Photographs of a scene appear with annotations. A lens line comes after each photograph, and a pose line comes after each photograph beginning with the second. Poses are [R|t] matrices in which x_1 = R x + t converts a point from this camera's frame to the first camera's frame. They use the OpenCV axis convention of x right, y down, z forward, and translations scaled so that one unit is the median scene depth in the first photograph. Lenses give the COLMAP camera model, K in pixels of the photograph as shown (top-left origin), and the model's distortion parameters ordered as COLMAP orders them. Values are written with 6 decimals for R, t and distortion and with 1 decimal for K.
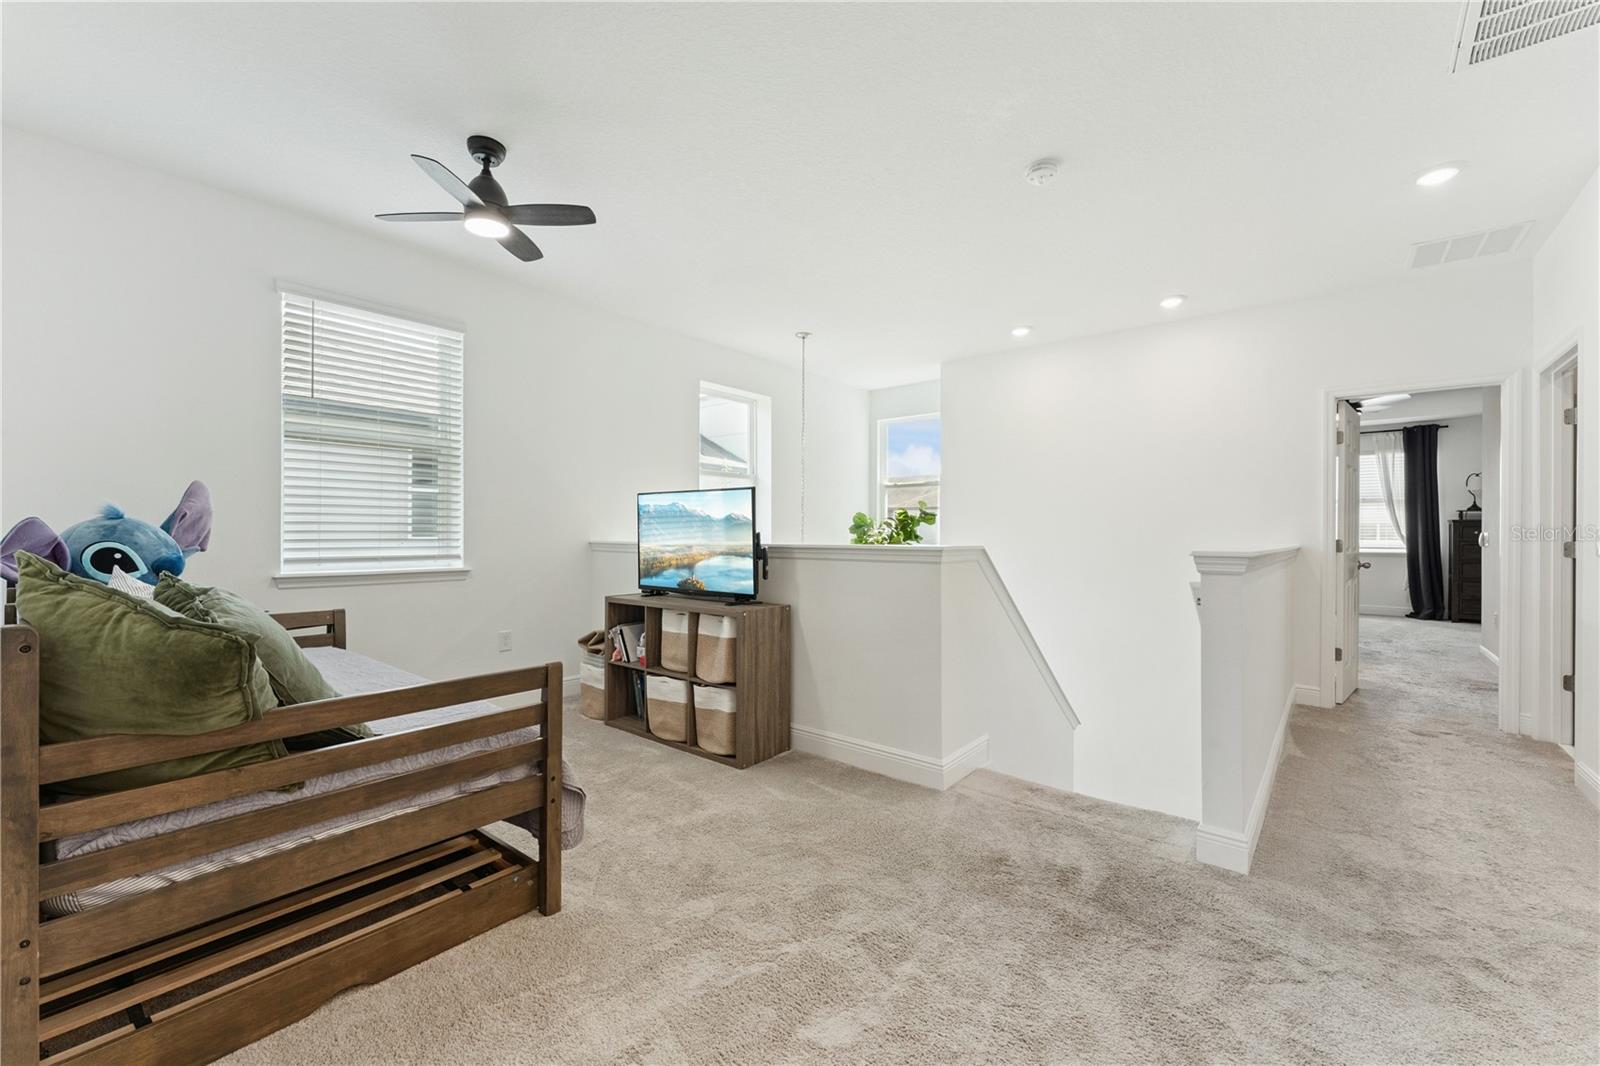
lens RADIAL K [[654.8, 0, 793.7], [0, 654.8, 528.4], [0, 0, 1]] dist [-0.000062, -0.000202]
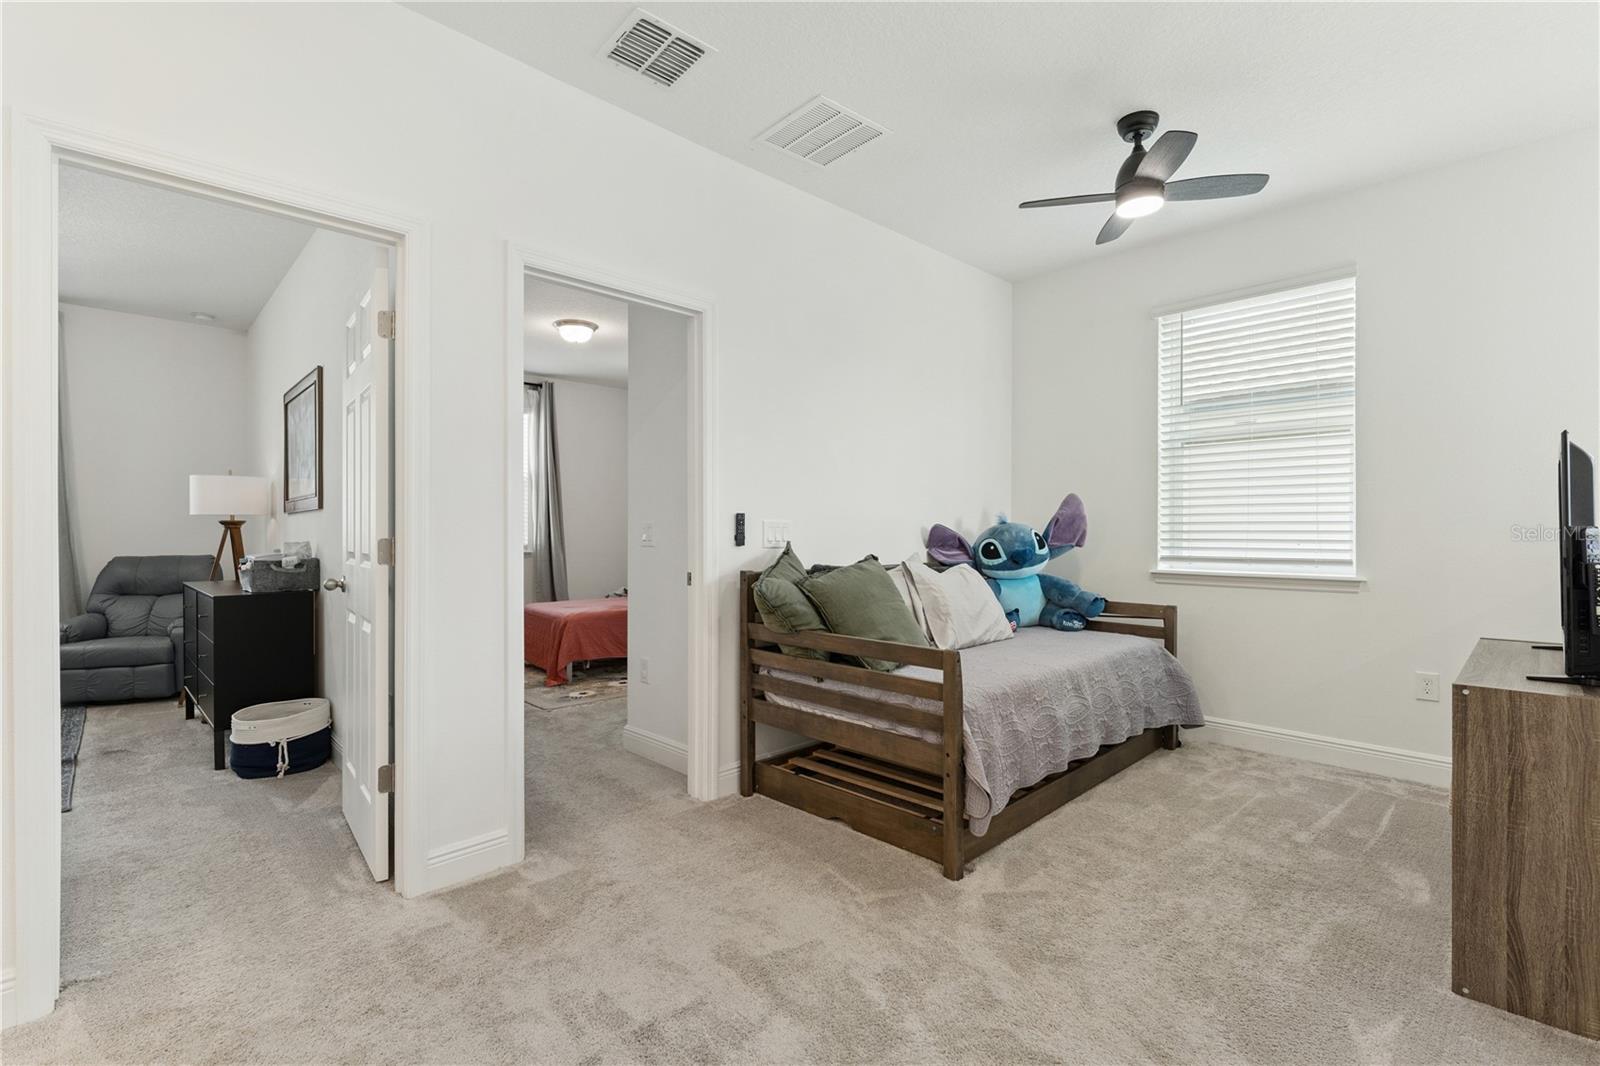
lens RADIAL K [[721.5, 0, 795.4], [0, 721.5, 532.4], [0, 0, 1]] dist [0.001518, 0.000966]
pose [[-0.113826, -0.002607, -0.993497, 0.612125], [0.007340, 0.999967, -0.003465, 0.006733], [0.993474, -0.007687, -0.113803, 0.623759]]
